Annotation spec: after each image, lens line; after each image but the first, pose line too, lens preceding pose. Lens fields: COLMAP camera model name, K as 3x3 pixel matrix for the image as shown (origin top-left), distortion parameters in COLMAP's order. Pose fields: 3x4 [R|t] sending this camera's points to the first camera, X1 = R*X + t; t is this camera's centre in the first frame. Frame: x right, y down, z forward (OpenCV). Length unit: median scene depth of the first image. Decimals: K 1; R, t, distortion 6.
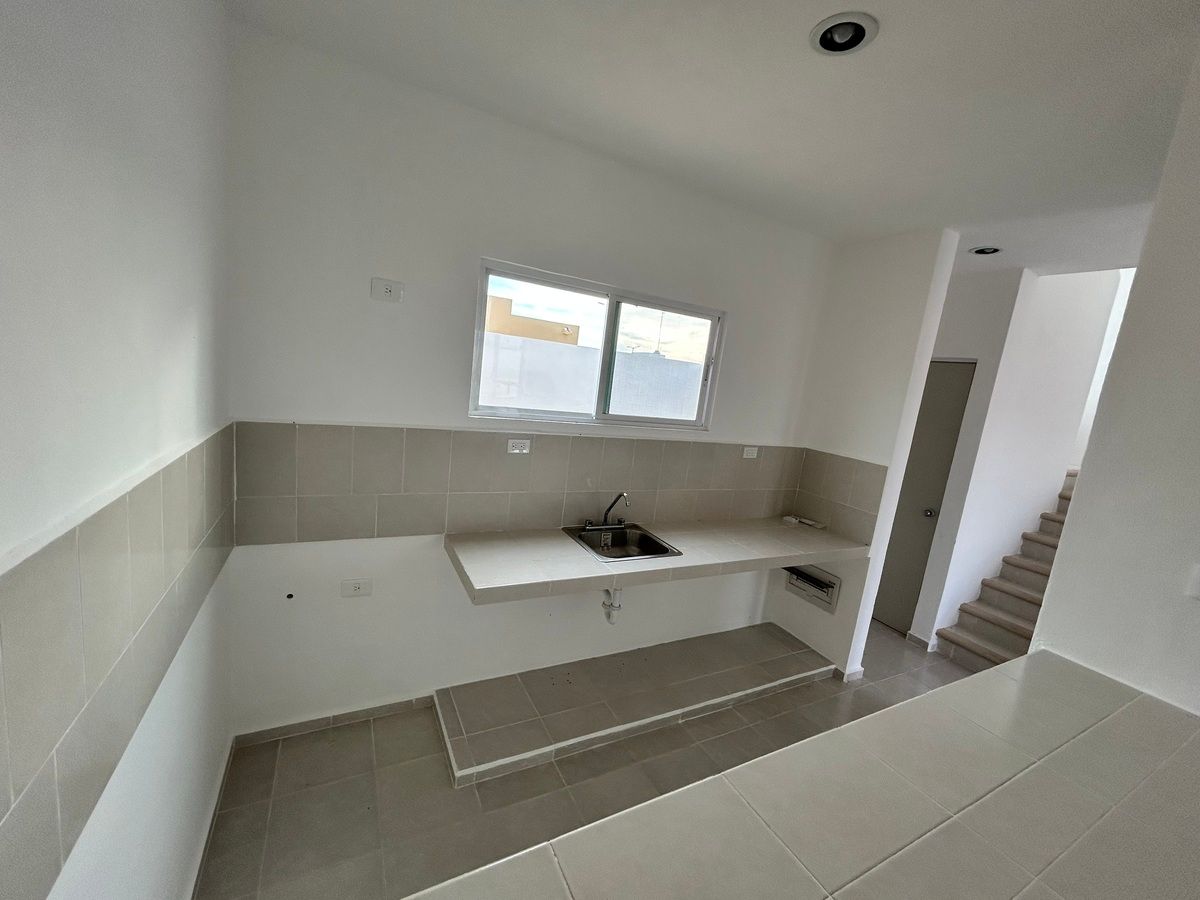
lens RADIAL K [[481.4, 0, 600.1], [0, 481.4, 454.5], [0, 0, 1]] dist [-0.001117, 0.000592]
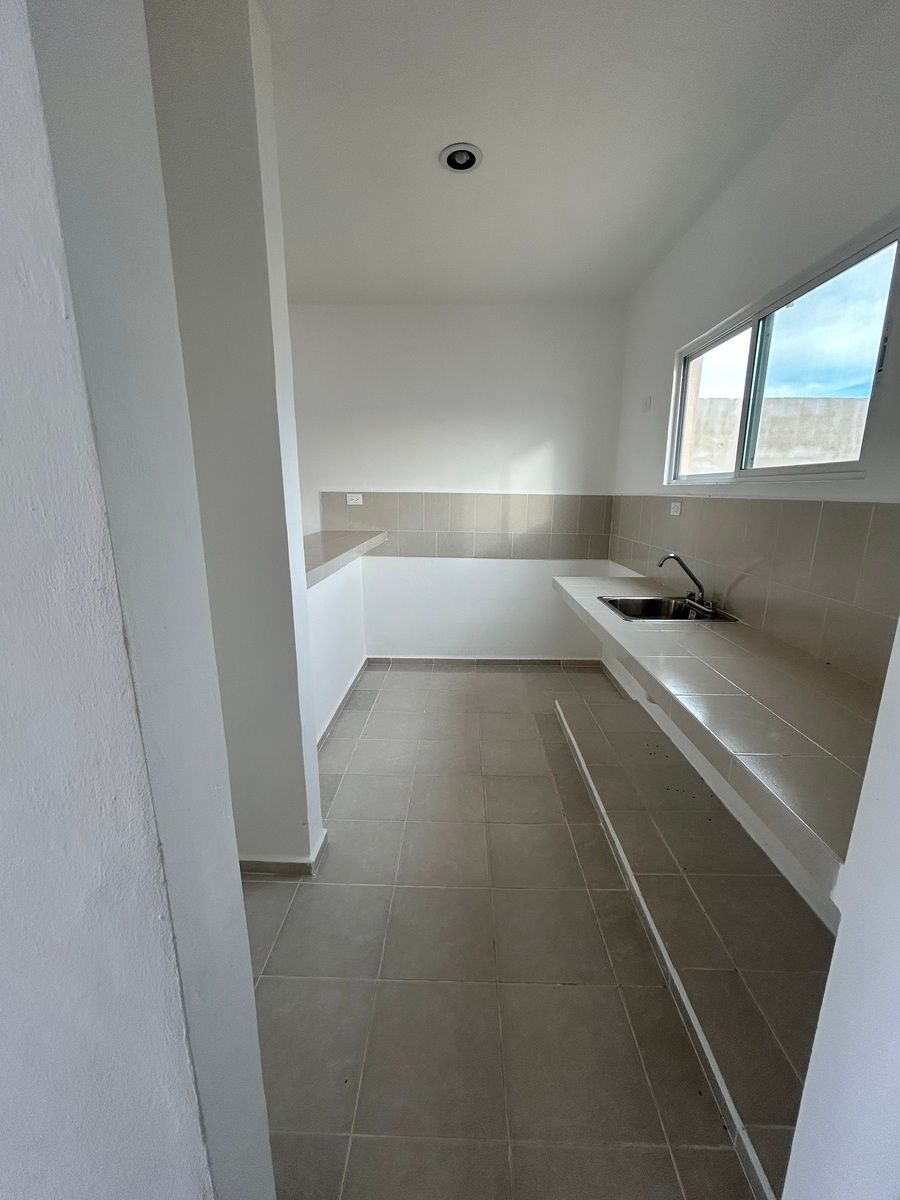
lens RADIAL K [[481.4, 0, 447.6], [0, 481.4, 598.8], [0, 0, 1]] dist [-0.001117, 0.000592]
pose [[-0.486123, 0.079863, -0.870234, 0.939619], [-0.200233, 0.959144, 0.199875, 0.058593], [0.850642, 0.271413, -0.450270, 0.984711]]
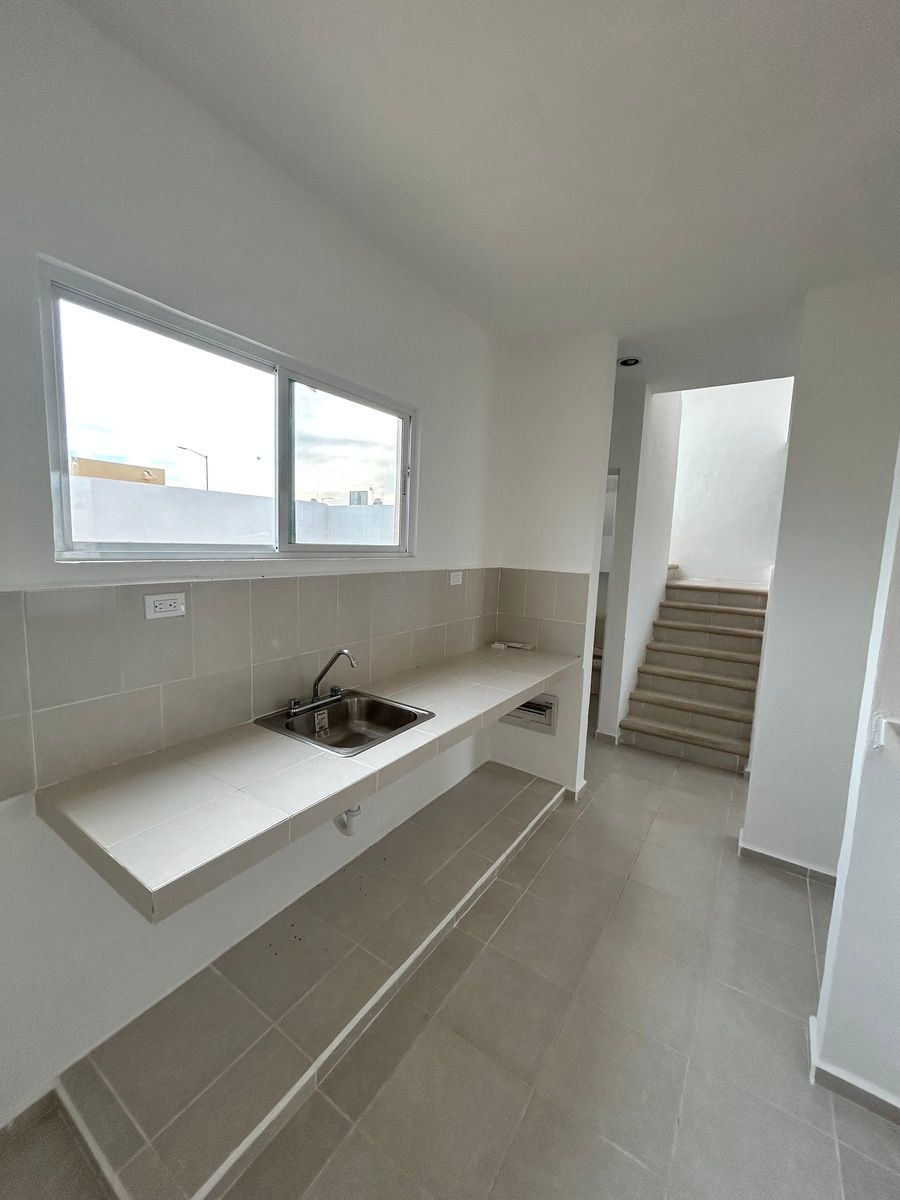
lens RADIAL K [[481.4, 0, 448.7], [0, 481.4, 600.1], [0, 0, 1]] dist [-0.001117, 0.000592]
pose [[0.878549, -0.142857, 0.455789, -0.116878], [0.145518, 0.988917, 0.029463, 0.008594], [-0.454947, 0.040441, 0.889600, 0.275773]]
